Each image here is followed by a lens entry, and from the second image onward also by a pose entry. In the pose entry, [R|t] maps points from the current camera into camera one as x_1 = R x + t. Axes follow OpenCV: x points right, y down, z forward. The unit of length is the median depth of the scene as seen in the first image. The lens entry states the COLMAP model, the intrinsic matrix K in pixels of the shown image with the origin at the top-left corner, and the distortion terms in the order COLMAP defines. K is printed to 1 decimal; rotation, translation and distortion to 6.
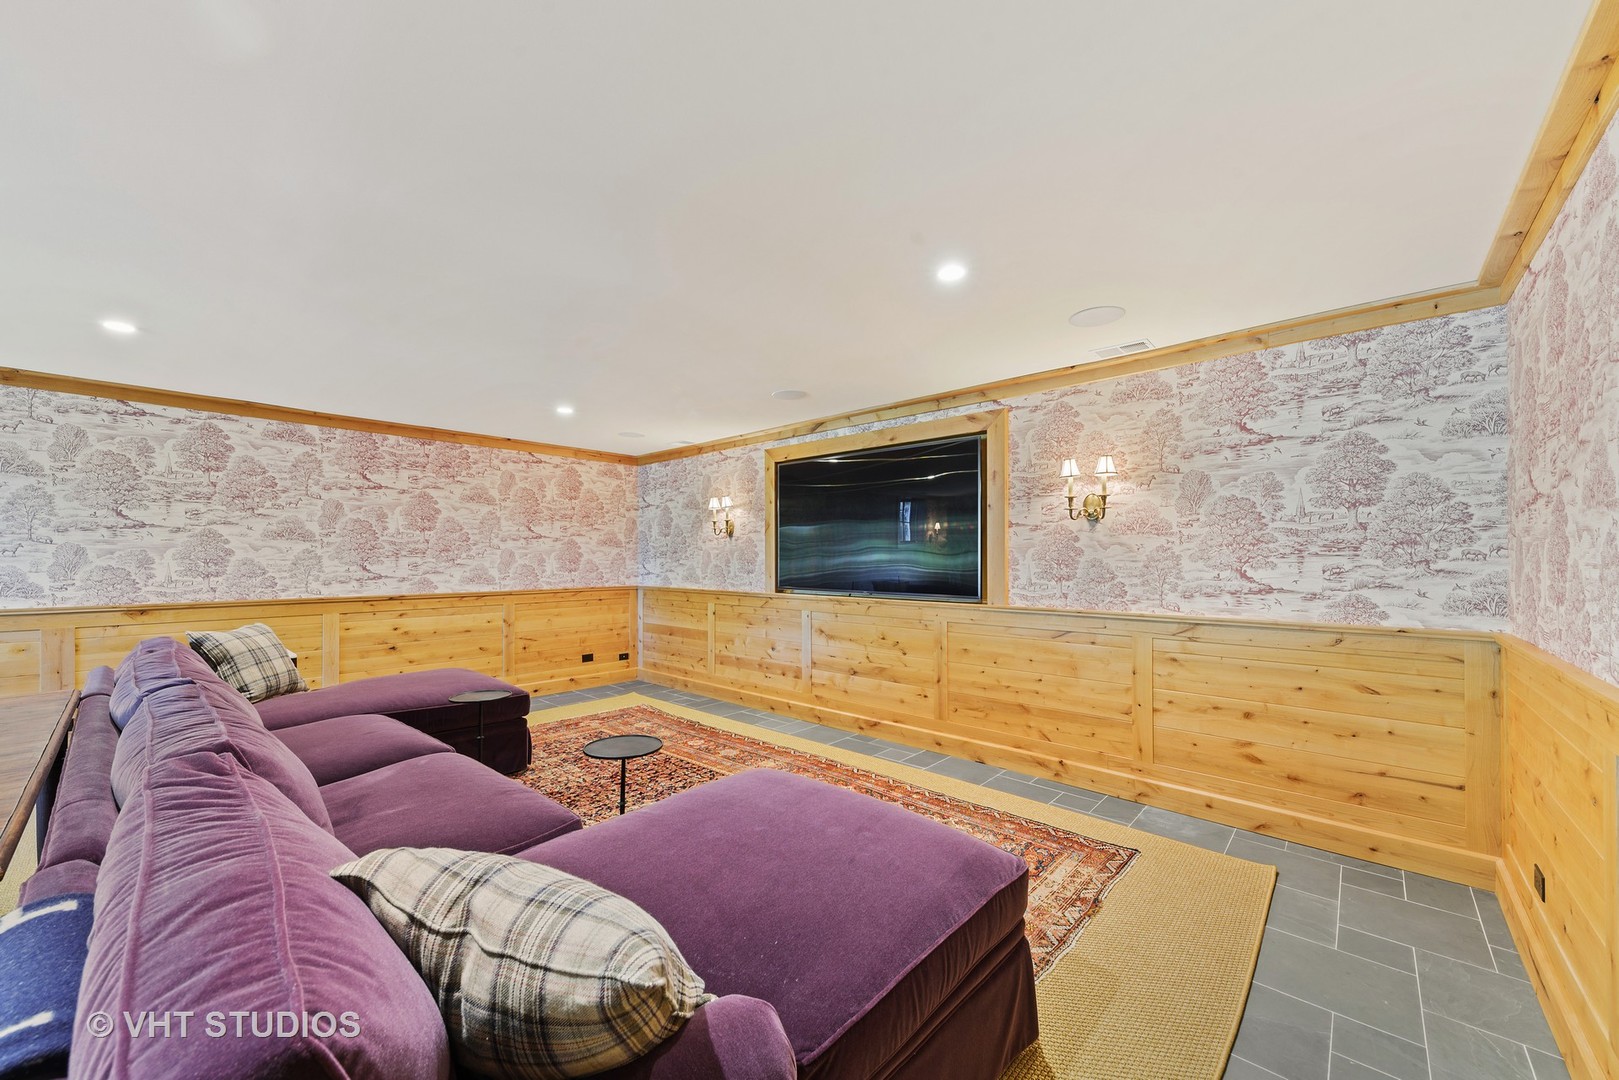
lens RADIAL K [[603.8, 0, 813.5], [0, 603.8, 562.9], [0, 0, 1]] dist [-0.000792, -0.000126]
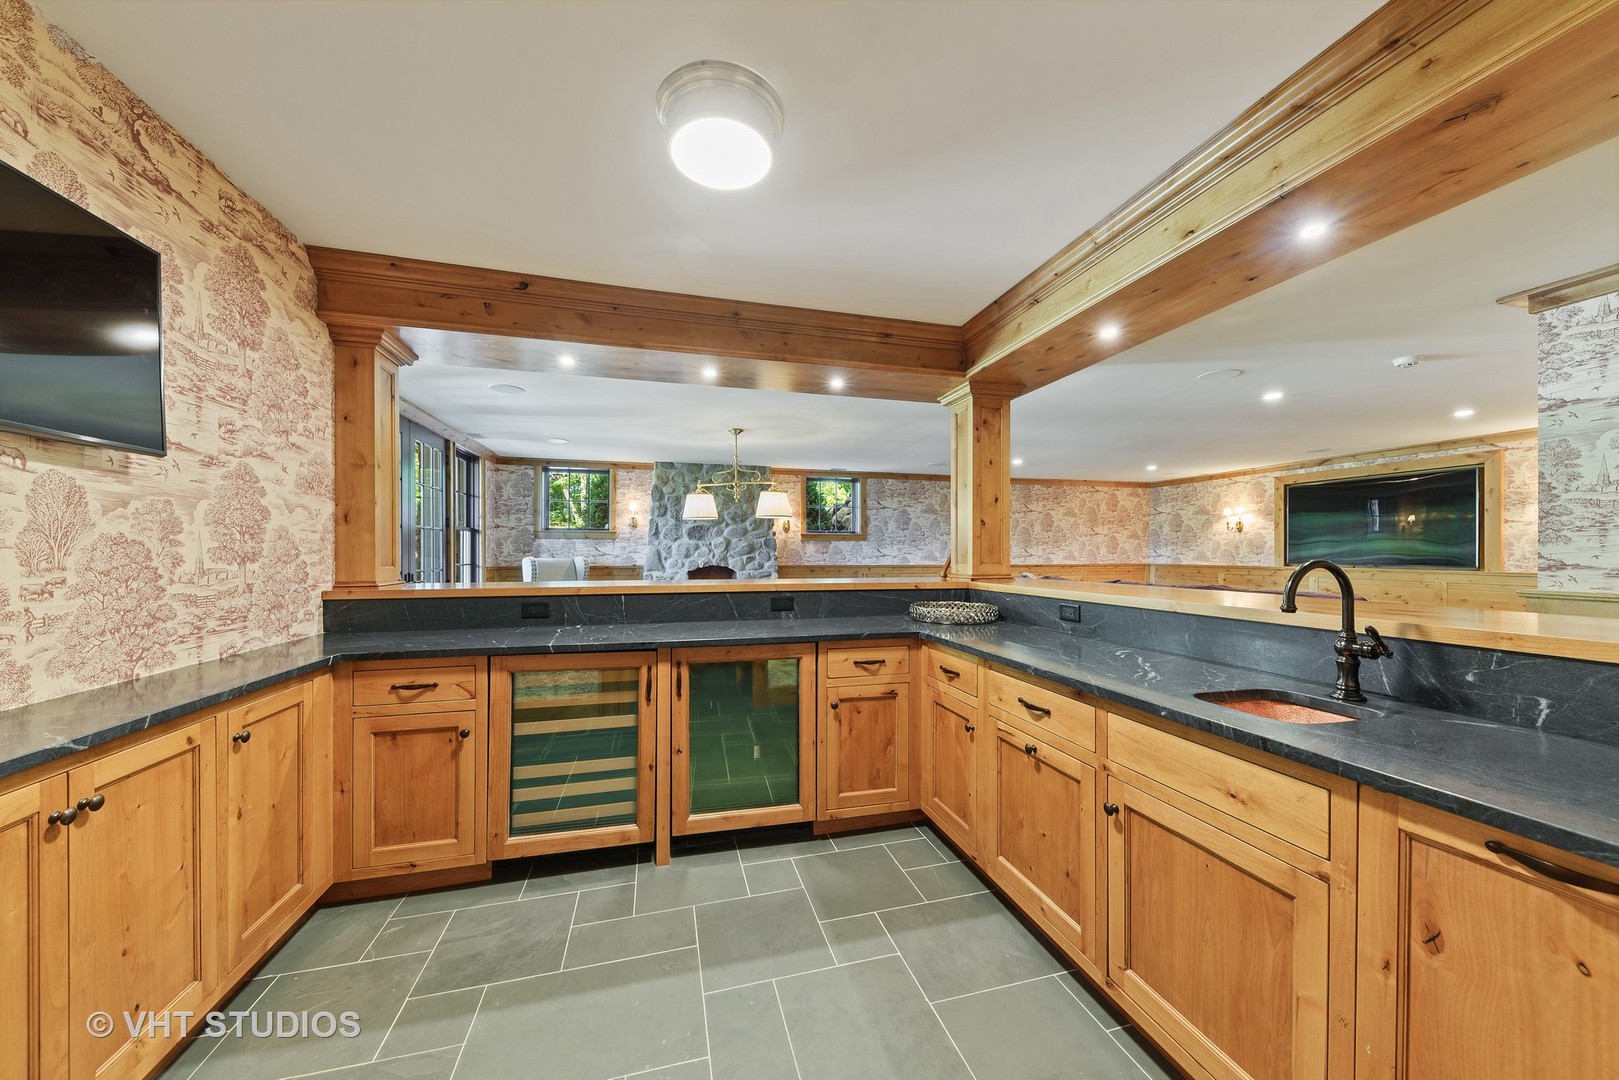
lens RADIAL K [[568.0, 0, 802.8], [0, 568.0, 554.7], [0, 0, 1]] dist [0.007073, -0.000849]
pose [[0.832604, 0.002215, -0.553865, -0.274667], [-0.004249, 0.999988, -0.002388, 0.027074], [0.553853, 0.004342, 0.832603, -0.924368]]
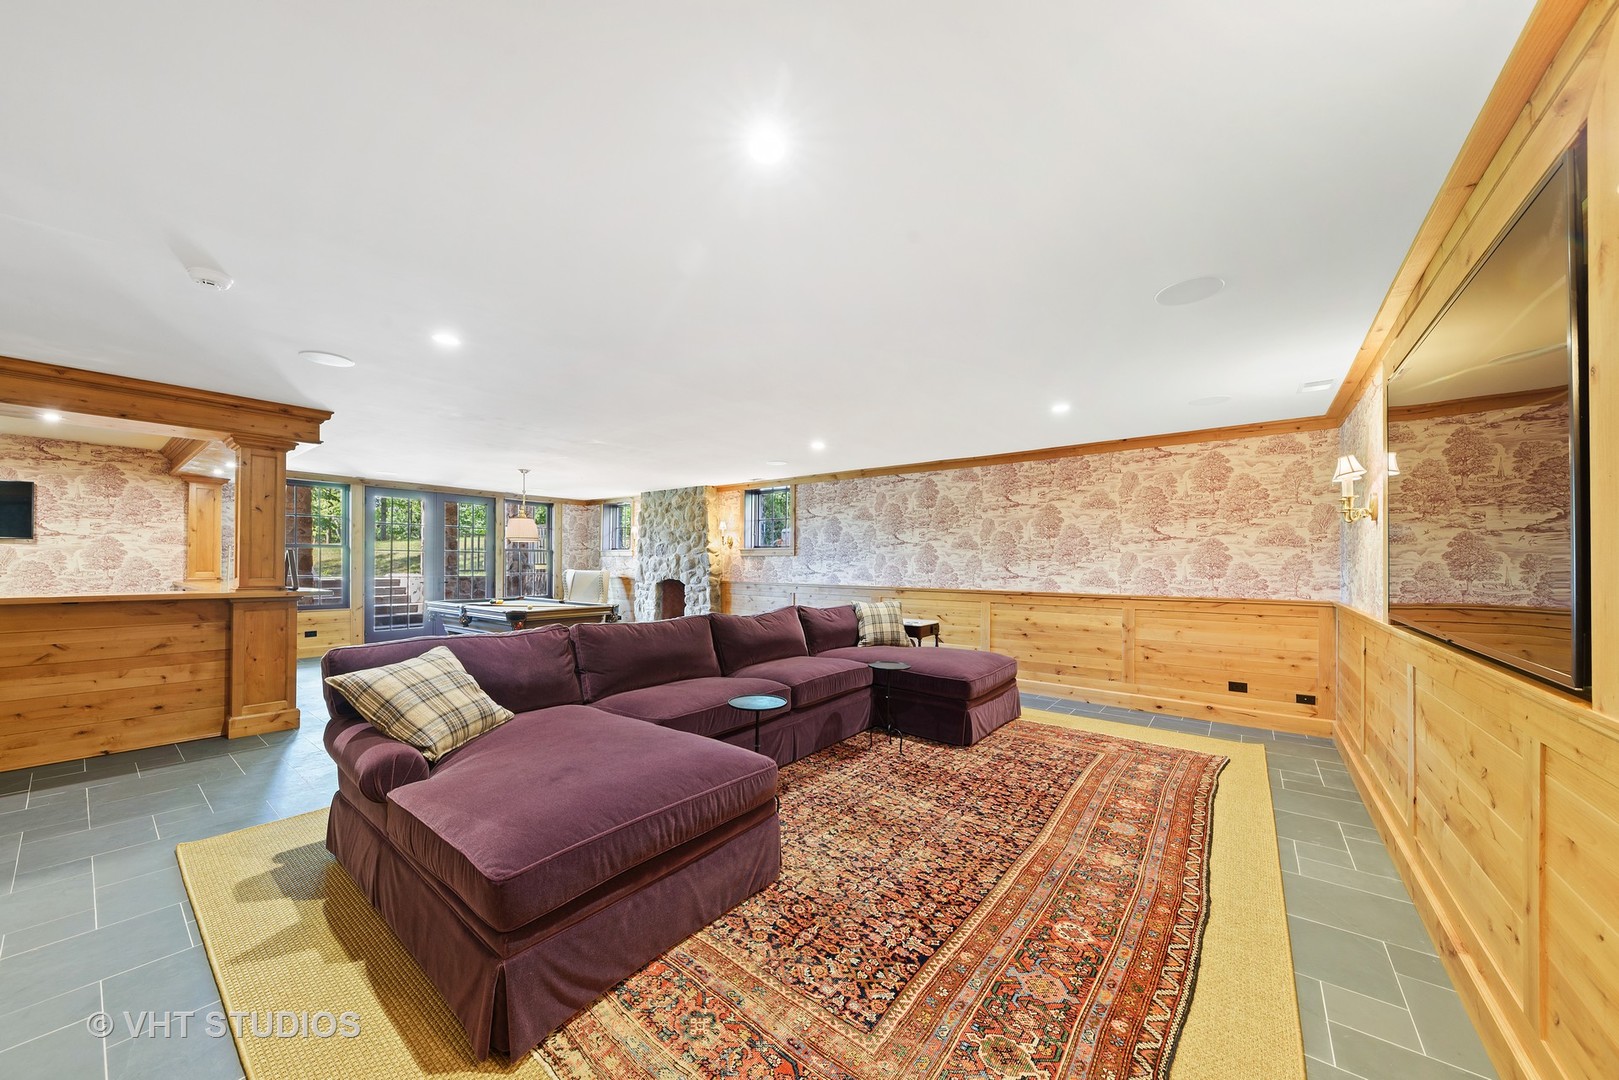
lens RADIAL K [[568.0, 0, 803.3], [0, 568.0, 565.2], [0, 0, 1]] dist [0.007073, -0.000849]
pose [[0.066044, 0.006446, -0.997796, 0.395900], [-0.011151, 0.999921, 0.005721, -0.001517], [0.997754, 0.010749, 0.066111, 0.436178]]
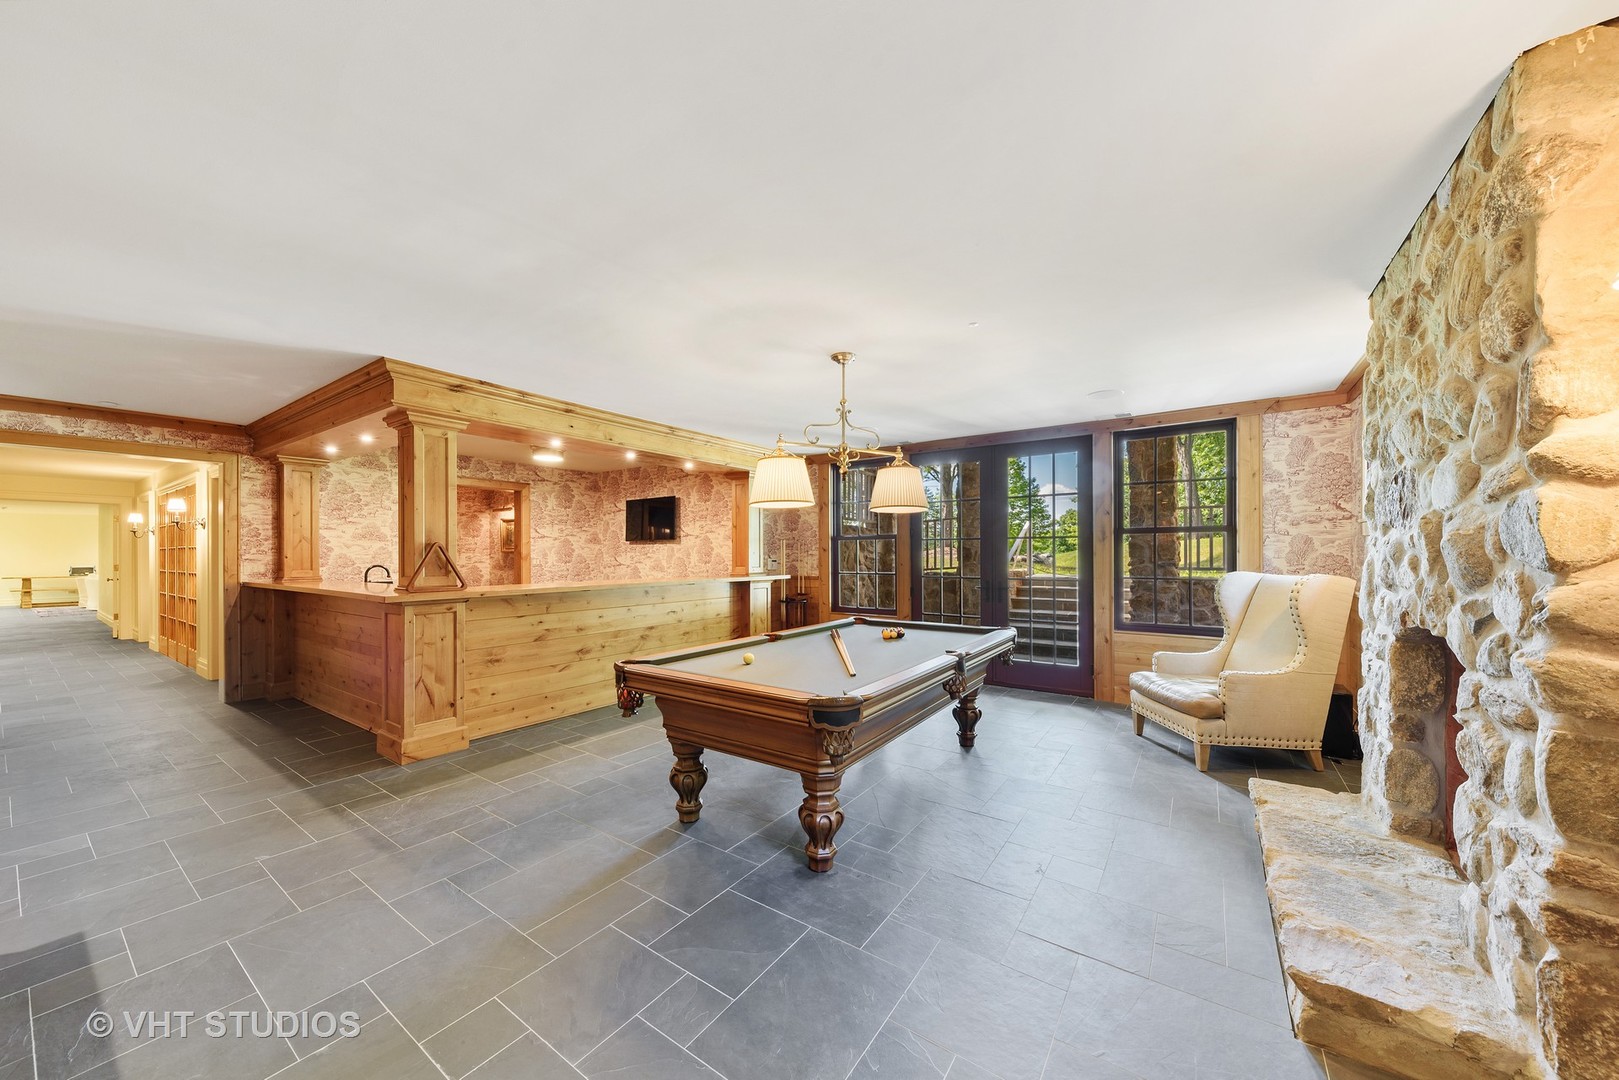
lens RADIAL K [[568.0, 0, 811.4], [0, 568.0, 549.8], [0, 0, 1]] dist [0.007073, -0.000849]
pose [[-0.992470, 0.003496, -0.122442, -0.849277], [0.003575, 0.999994, -0.000425, 0.001244], [0.122439, -0.000860, -0.992476, 0.471191]]
